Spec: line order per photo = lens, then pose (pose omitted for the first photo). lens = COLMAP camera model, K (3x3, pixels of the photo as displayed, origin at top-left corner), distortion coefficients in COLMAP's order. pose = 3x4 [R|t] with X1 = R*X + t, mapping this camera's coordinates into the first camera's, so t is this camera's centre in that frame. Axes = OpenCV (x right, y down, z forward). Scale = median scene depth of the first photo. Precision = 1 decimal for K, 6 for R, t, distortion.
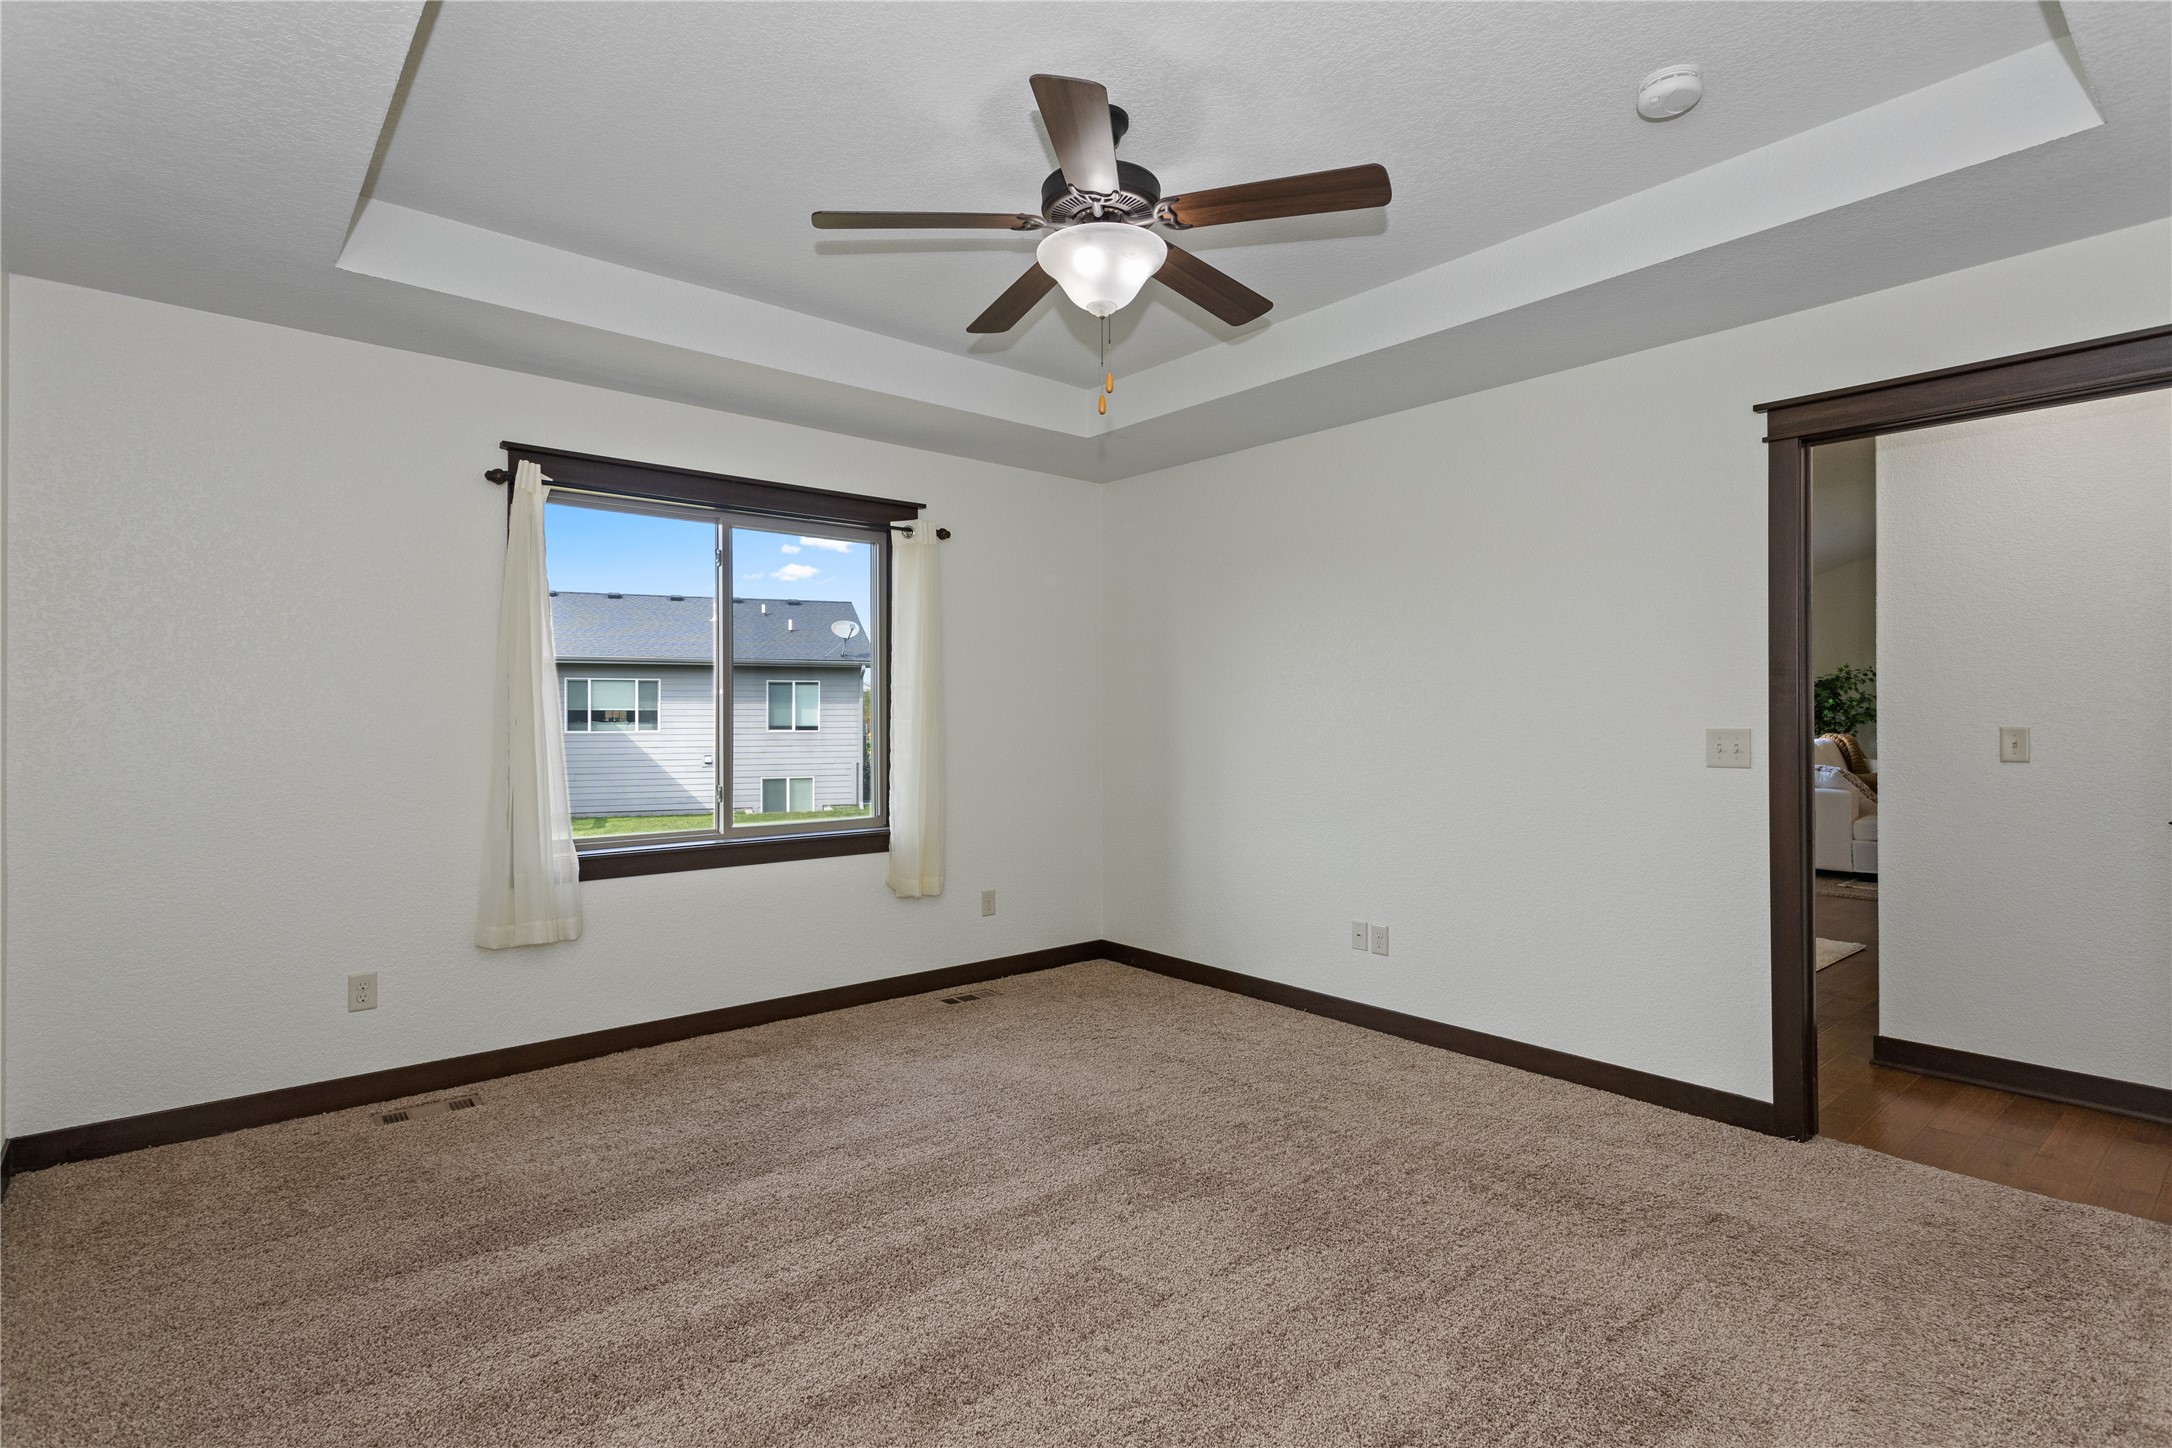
lens RADIAL K [[1055.8, 0, 1079.5], [0, 1055.8, 717.7], [0, 0, 1]] dist [0.008122, 0.000824]
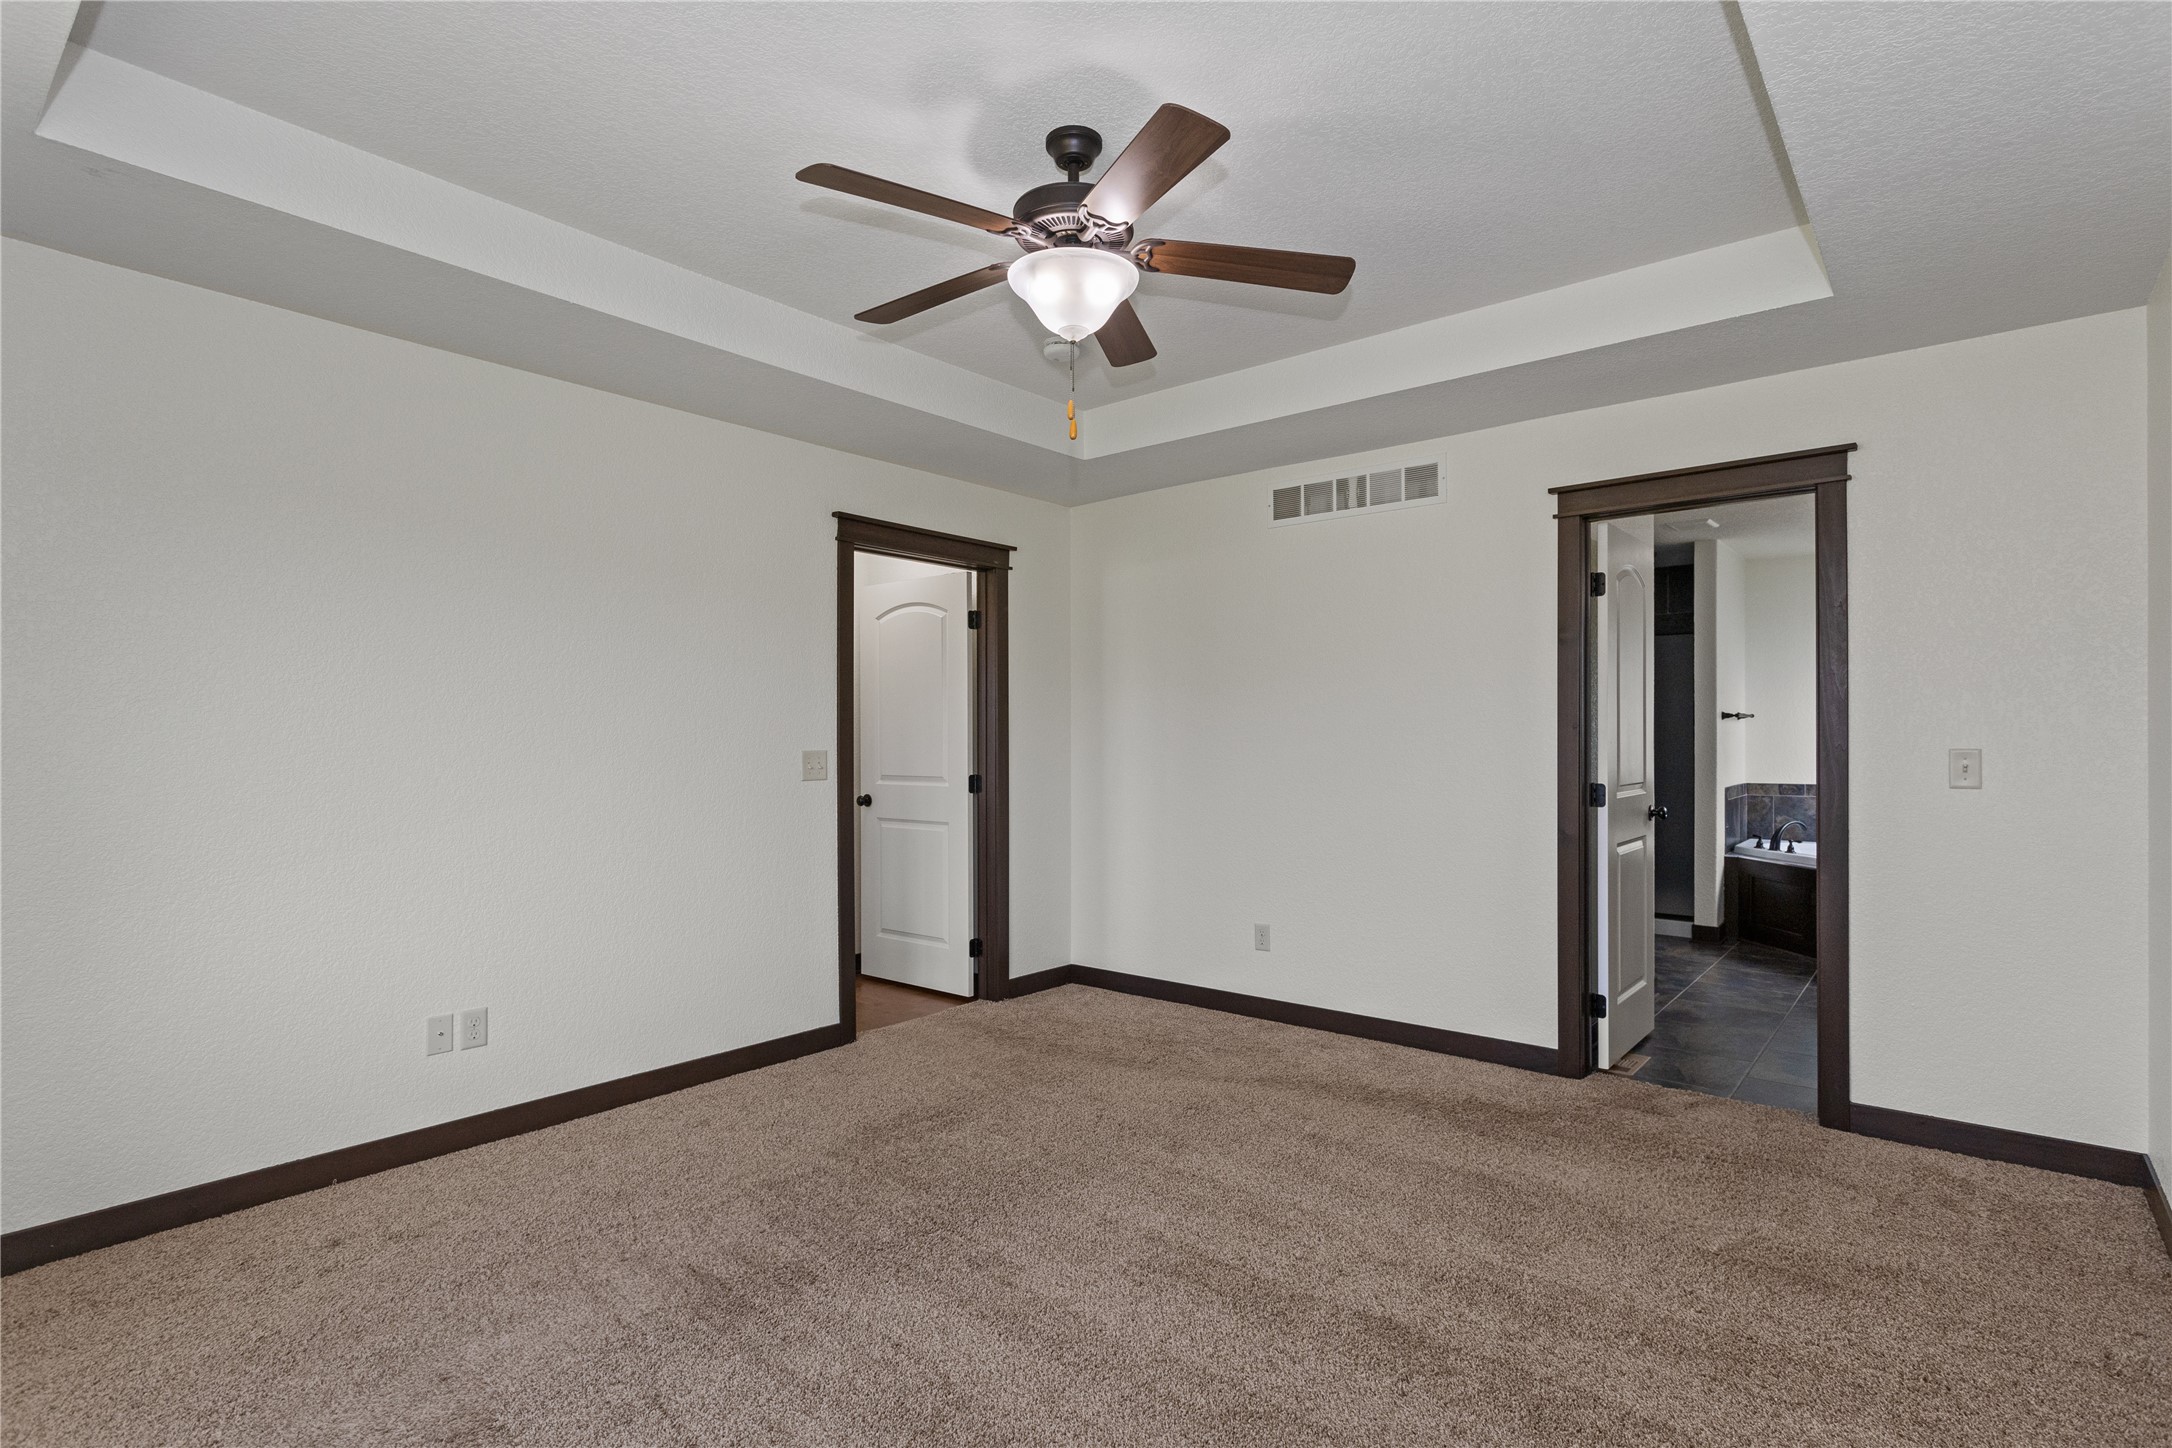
lens RADIAL K [[1055.8, 0, 1097.6], [0, 1055.8, 729.0], [0, 0, 1]] dist [0.008122, 0.000824]
pose [[-0.169722, 0.011479, 0.985425, -0.730426], [0.006122, 0.999925, -0.010594, 0.000024], [-0.985473, 0.004235, -0.169780, 0.871126]]
